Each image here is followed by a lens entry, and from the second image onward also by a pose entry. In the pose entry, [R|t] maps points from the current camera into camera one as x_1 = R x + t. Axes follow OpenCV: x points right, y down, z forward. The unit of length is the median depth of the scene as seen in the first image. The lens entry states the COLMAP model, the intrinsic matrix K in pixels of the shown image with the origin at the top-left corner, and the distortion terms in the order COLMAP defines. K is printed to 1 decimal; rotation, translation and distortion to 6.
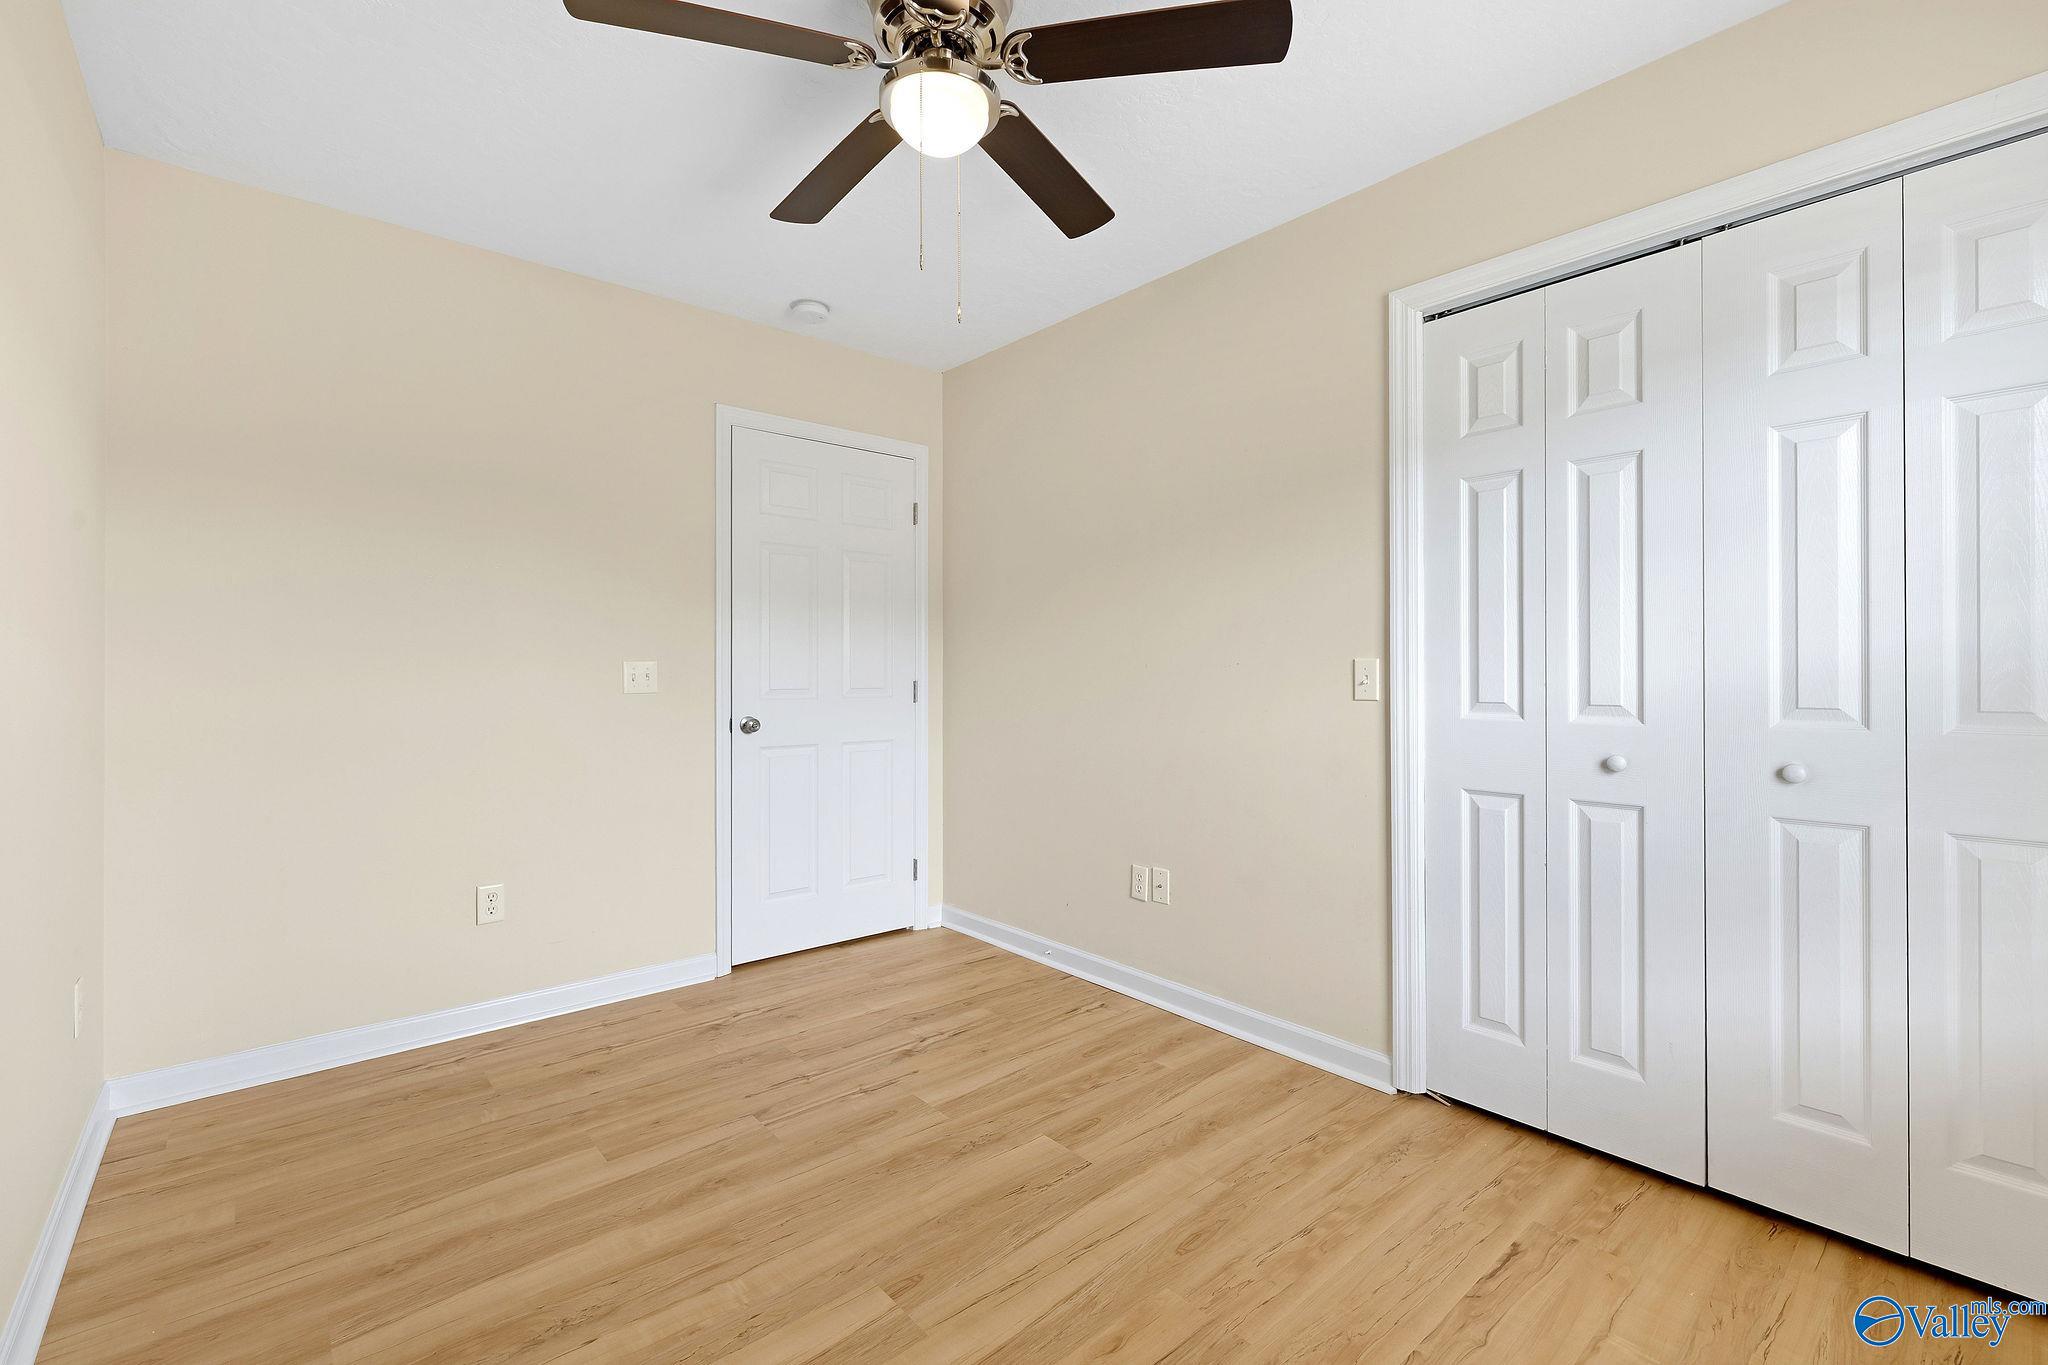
lens RADIAL K [[882.5, 0, 1016.1], [0, 882.5, 664.0], [0, 0, 1]] dist [0.001245, 0.000035]
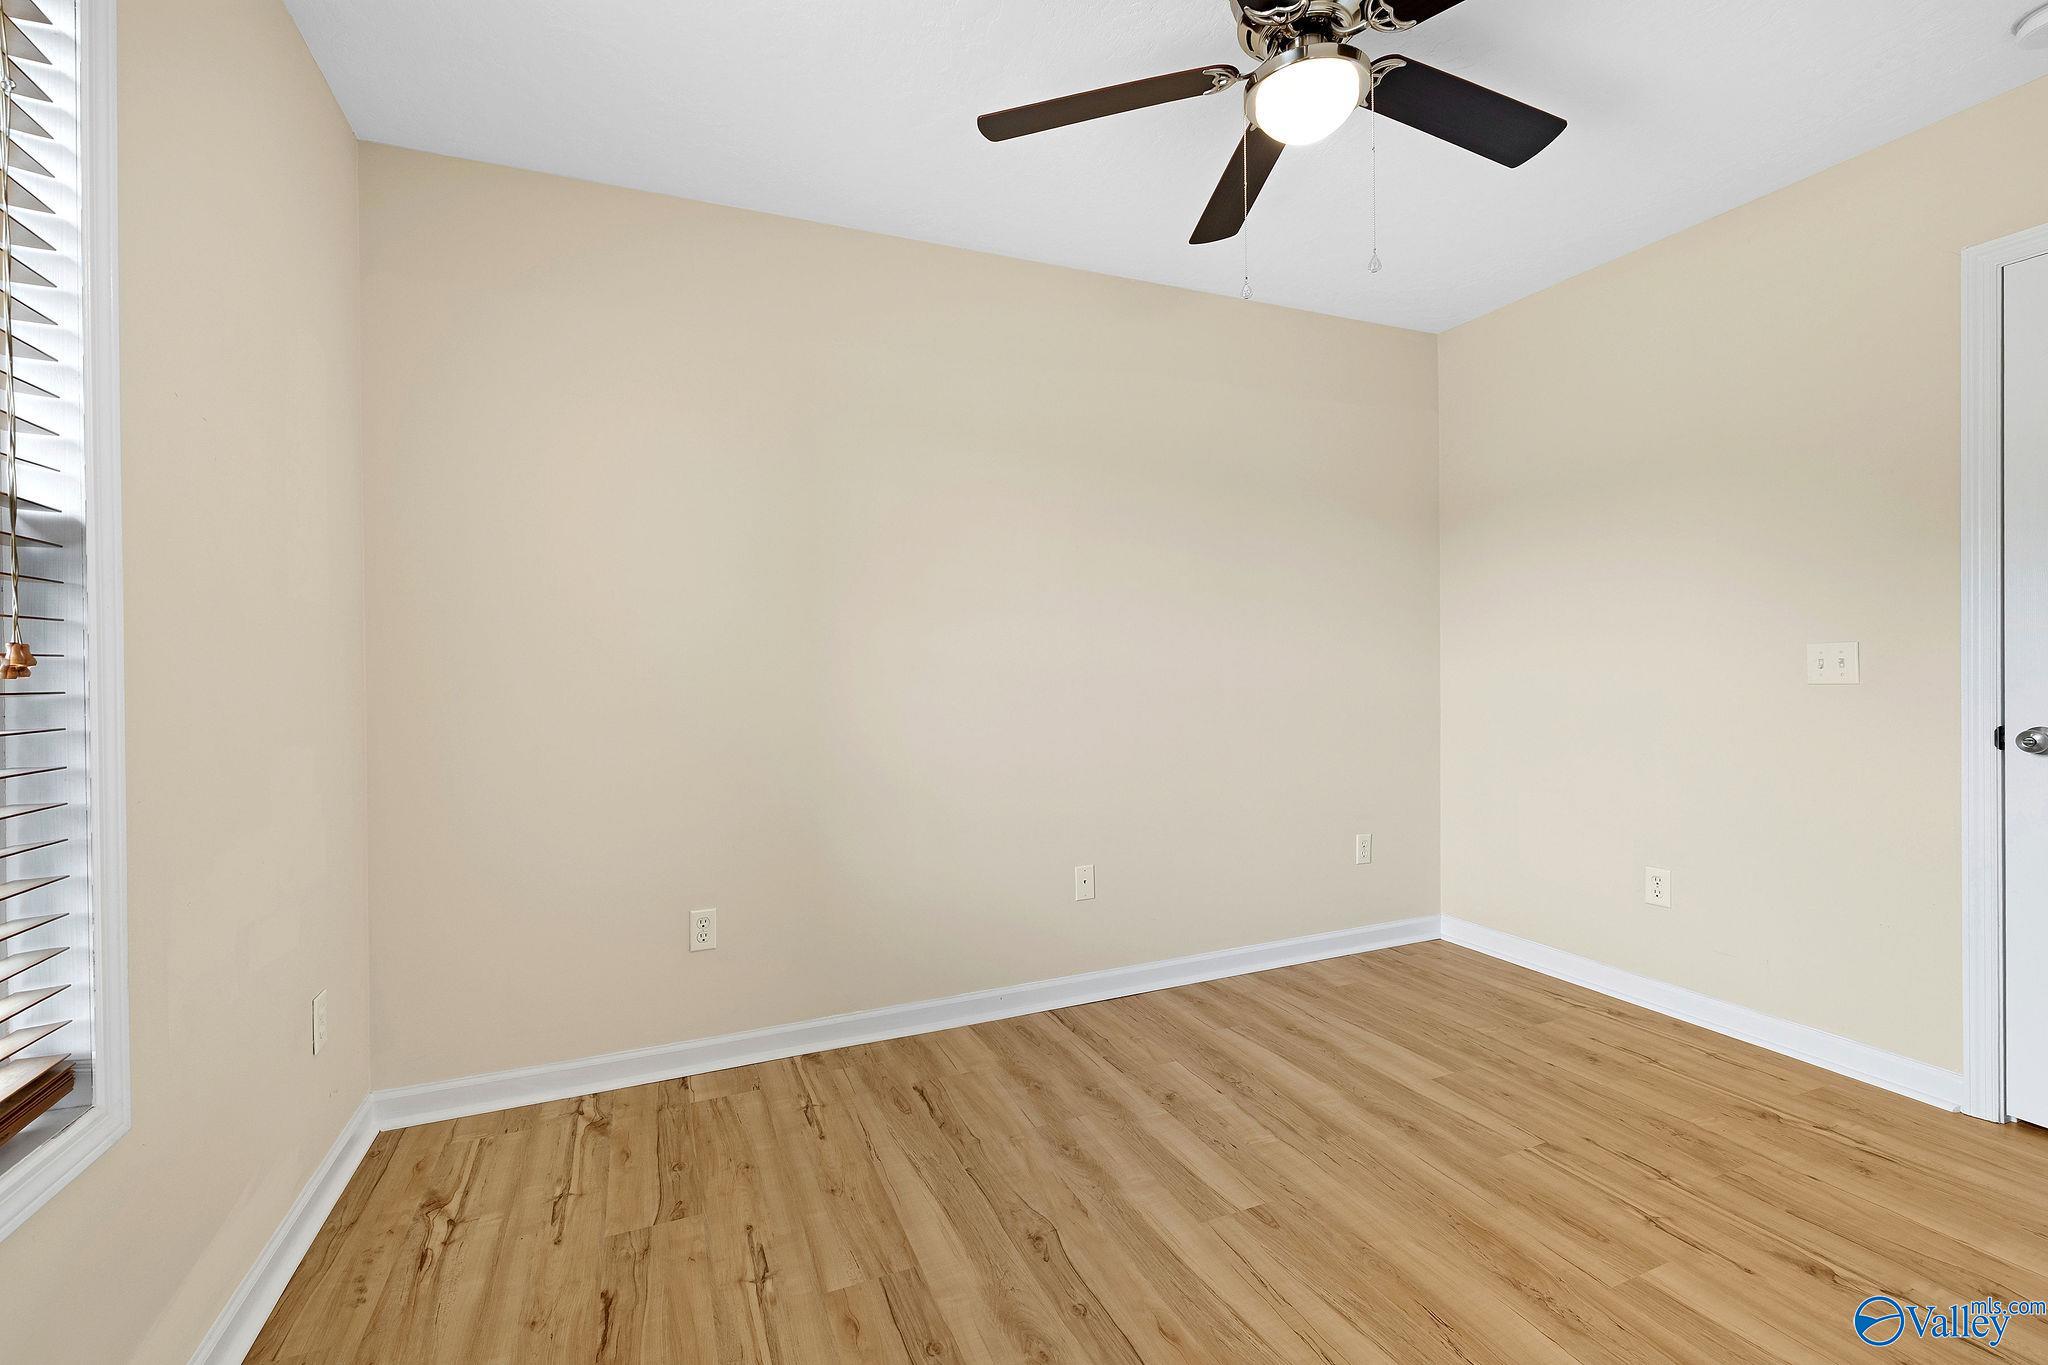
lens RADIAL K [[882.5, 0, 1016.1], [0, 882.5, 664.0], [0, 0, 1]] dist [0.001245, 0.000035]
pose [[-0.304182, 0.003270, -0.952608, 0.750050], [0.020588, 0.999783, -0.003142, 0.004373], [0.952391, -0.020568, -0.304184, 0.772145]]
